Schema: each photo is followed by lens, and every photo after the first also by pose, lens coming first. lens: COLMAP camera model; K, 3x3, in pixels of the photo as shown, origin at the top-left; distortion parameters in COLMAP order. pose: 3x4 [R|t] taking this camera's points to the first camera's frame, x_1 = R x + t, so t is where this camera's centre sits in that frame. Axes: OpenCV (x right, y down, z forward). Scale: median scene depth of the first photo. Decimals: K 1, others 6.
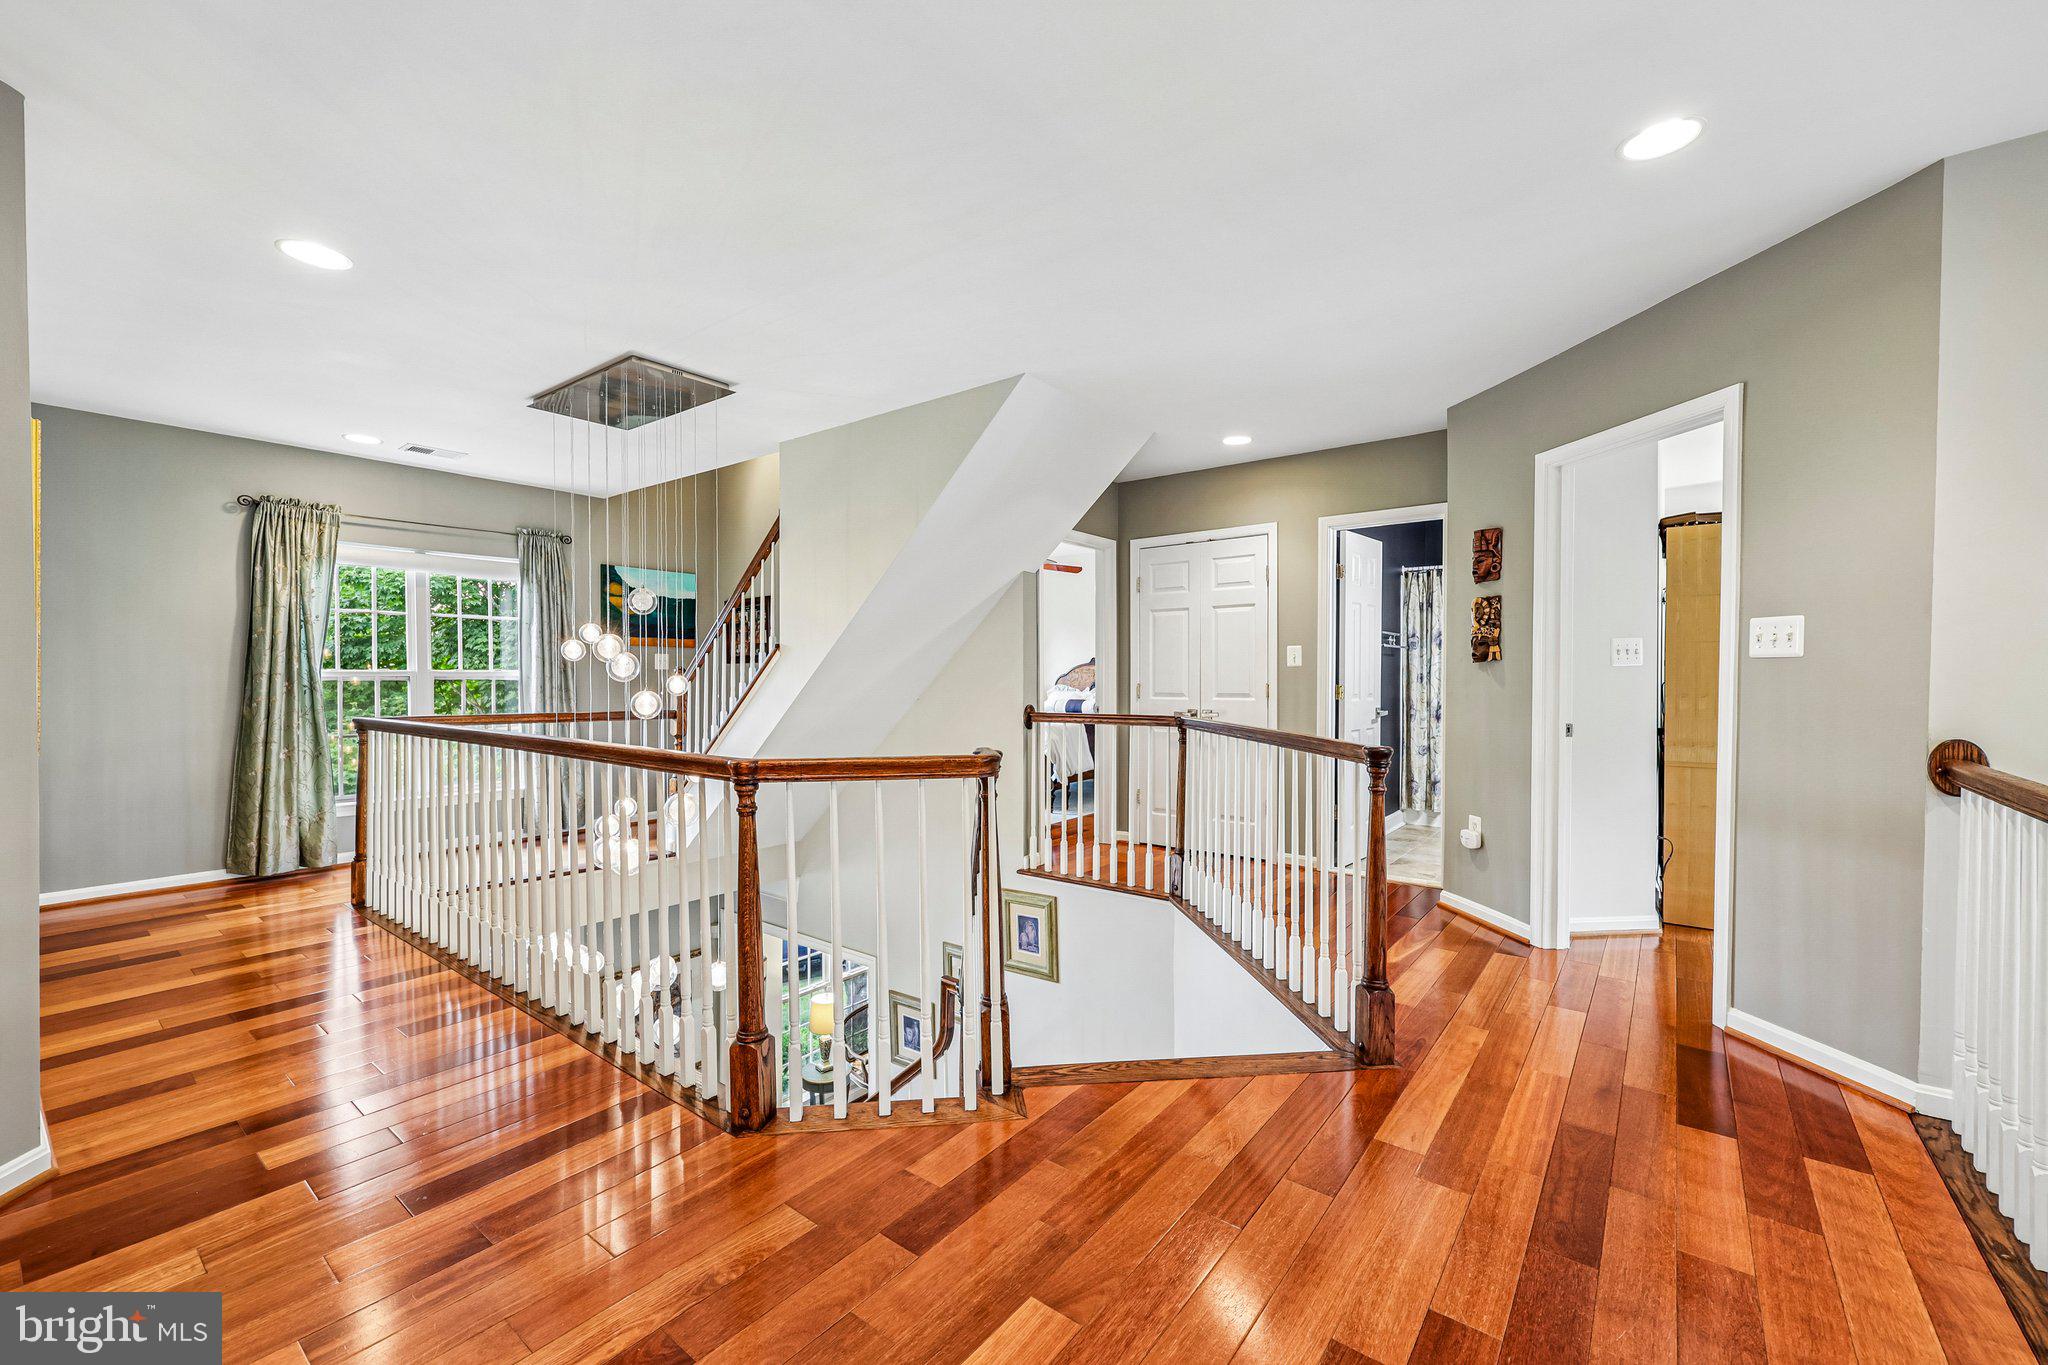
lens RADIAL K [[824.1, 0, 1020.7], [0, 824.1, 705.9], [0, 0, 1]] dist [-0.000830, -0.000216]
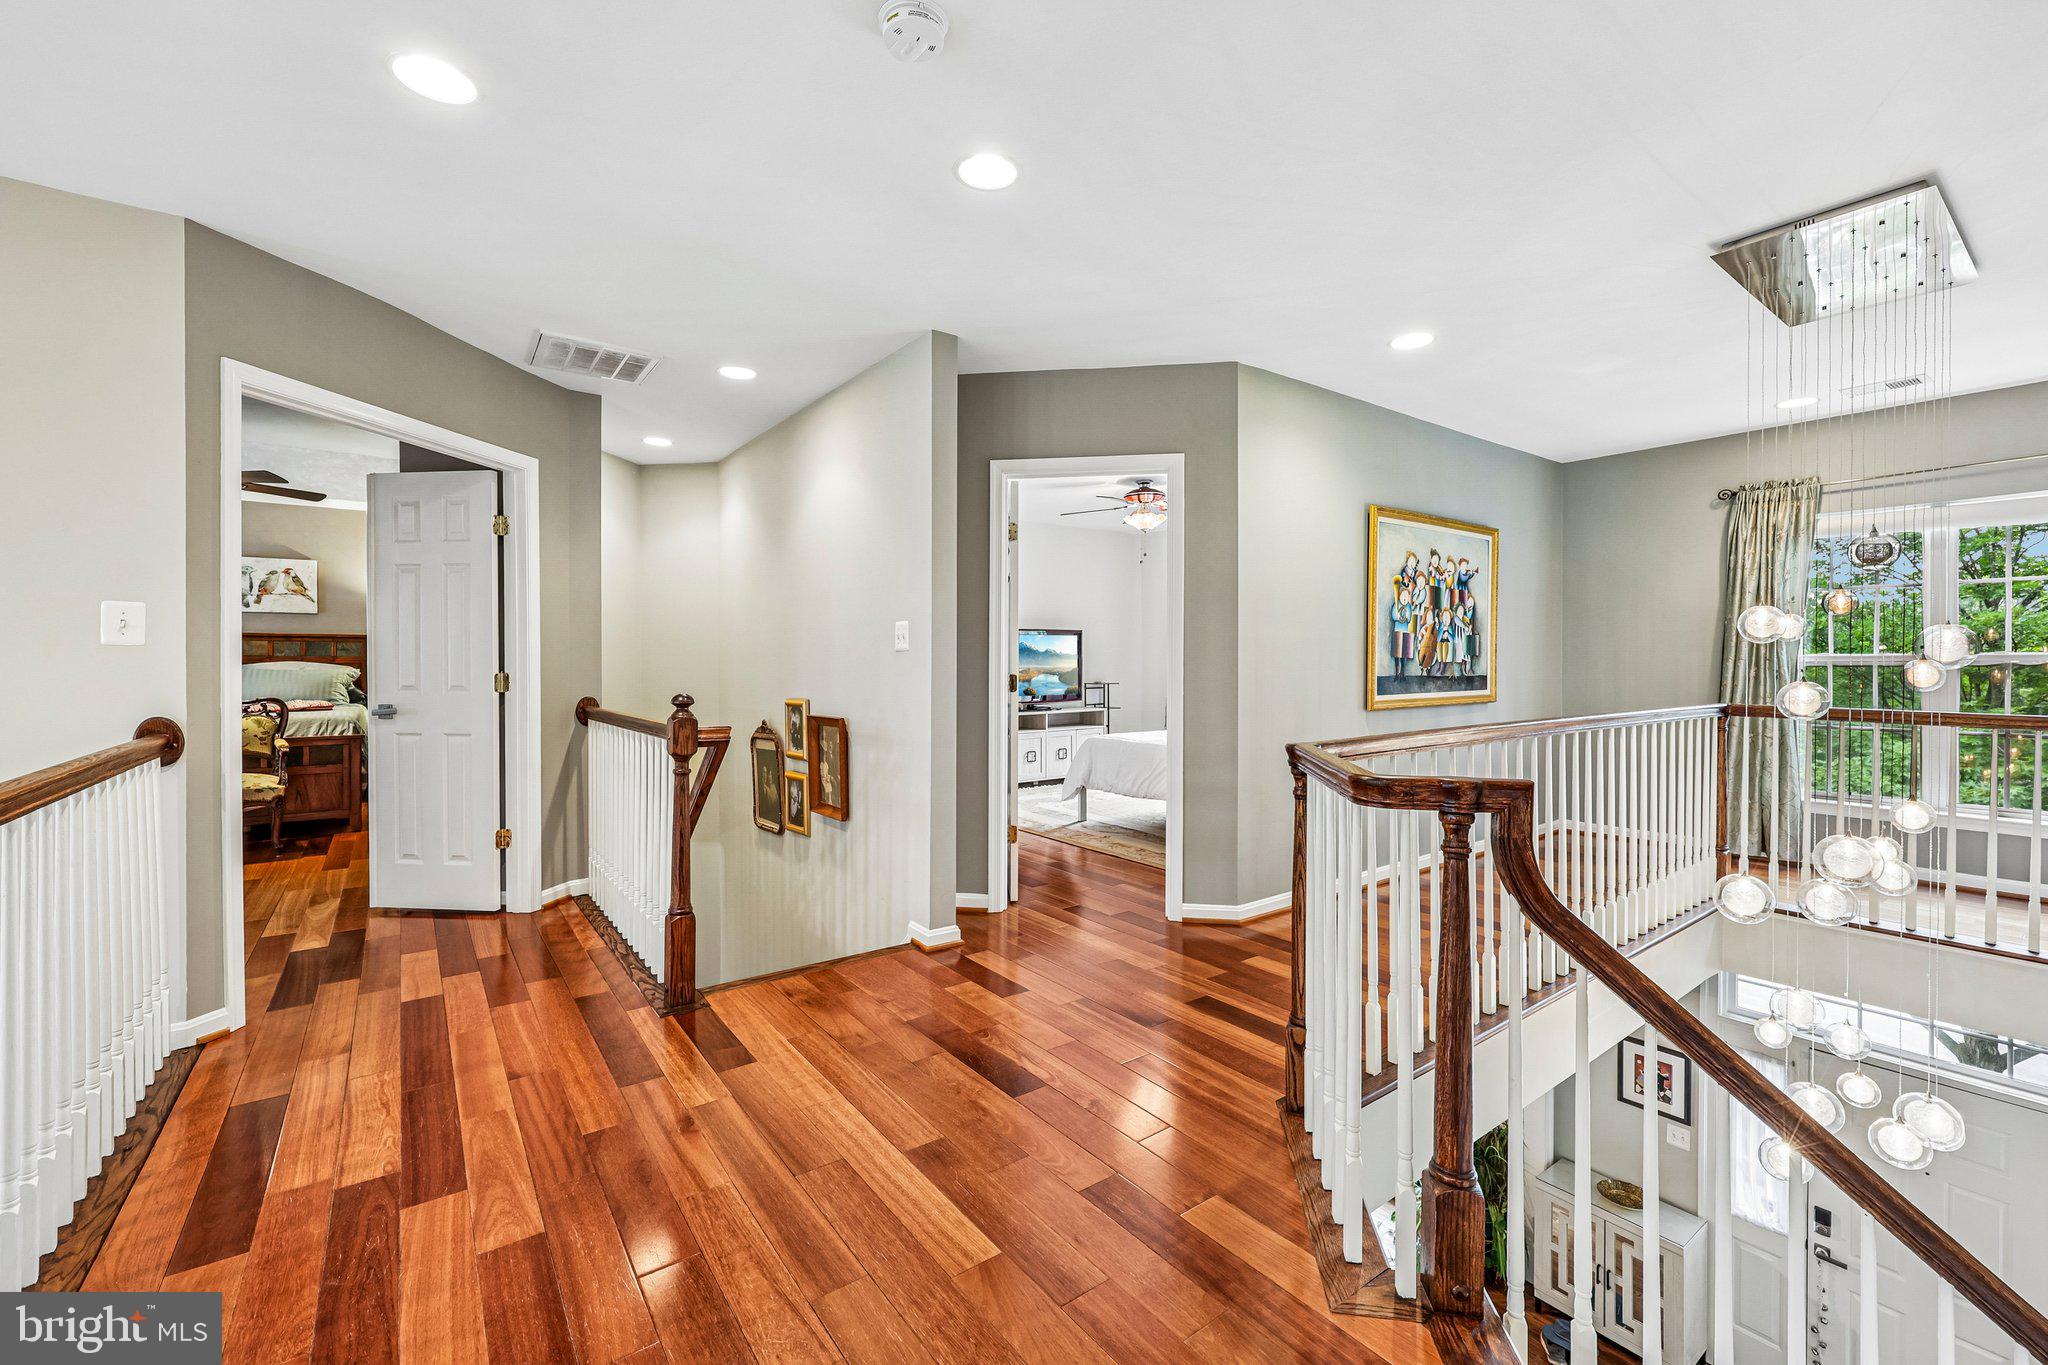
lens RADIAL K [[839.9, 0, 1024.0], [0, 839.9, 682.5], [0, 0, 1]] dist [0.000820, 0.000224]
pose [[-0.275734, 0.016921, -0.961085, 1.546971], [-0.026220, 0.999341, 0.025117, -0.055447], [0.960876, 0.032125, -0.275108, 1.969112]]
